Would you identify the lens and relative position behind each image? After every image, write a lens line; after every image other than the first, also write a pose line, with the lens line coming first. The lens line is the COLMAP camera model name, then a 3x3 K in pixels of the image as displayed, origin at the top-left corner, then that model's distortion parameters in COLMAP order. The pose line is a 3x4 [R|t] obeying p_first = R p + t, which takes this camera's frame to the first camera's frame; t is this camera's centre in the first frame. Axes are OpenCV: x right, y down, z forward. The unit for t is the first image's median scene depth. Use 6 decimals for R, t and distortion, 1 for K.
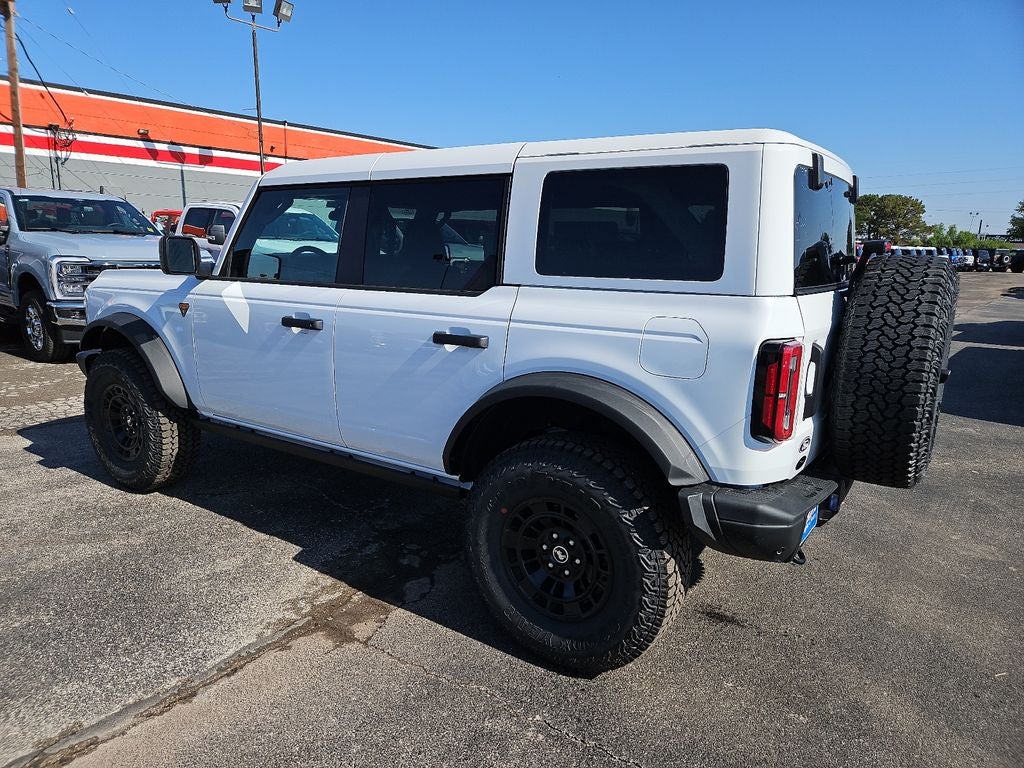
lens RADIAL K [[697.3, 0, 497.8], [0, 697.3, 403.1], [0, 0, 1]] dist [0.063120, -0.049388]
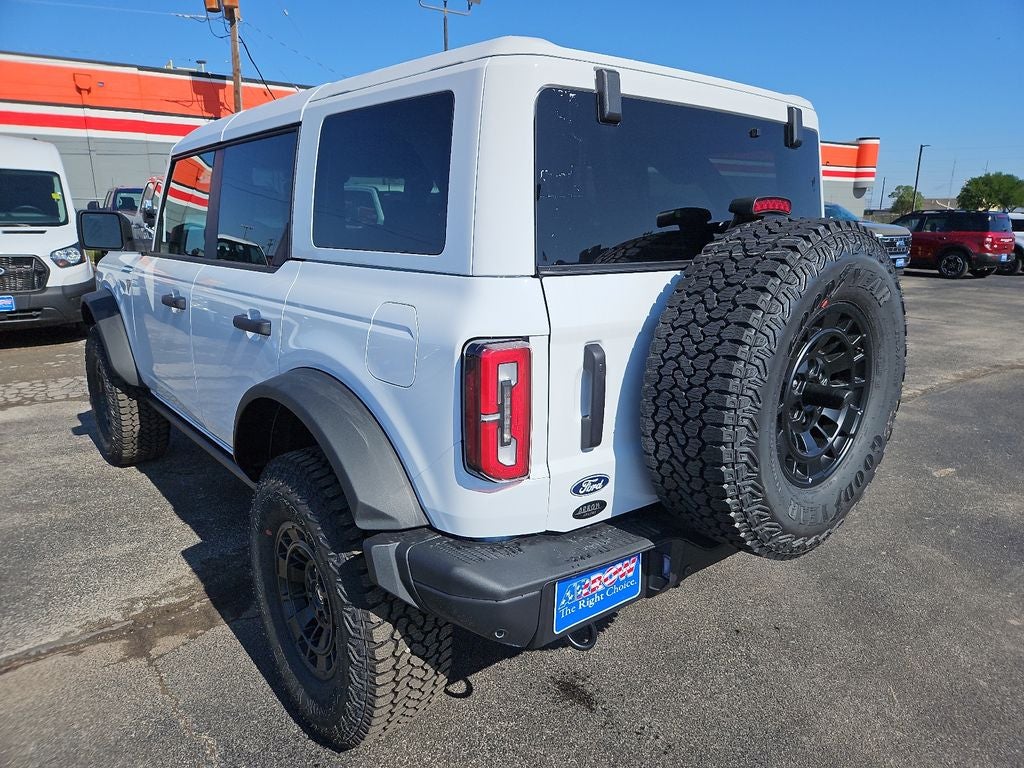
lens RADIAL K [[697.3, 0, 515.8], [0, 697.3, 400.1], [0, 0, 1]] dist [0.063120, -0.049388]
pose [[0.960398, 0.053971, -0.273354, 0.508236], [-0.047372, 0.998406, 0.030691, -0.042193], [0.274575, -0.016526, 0.961424, 0.276037]]
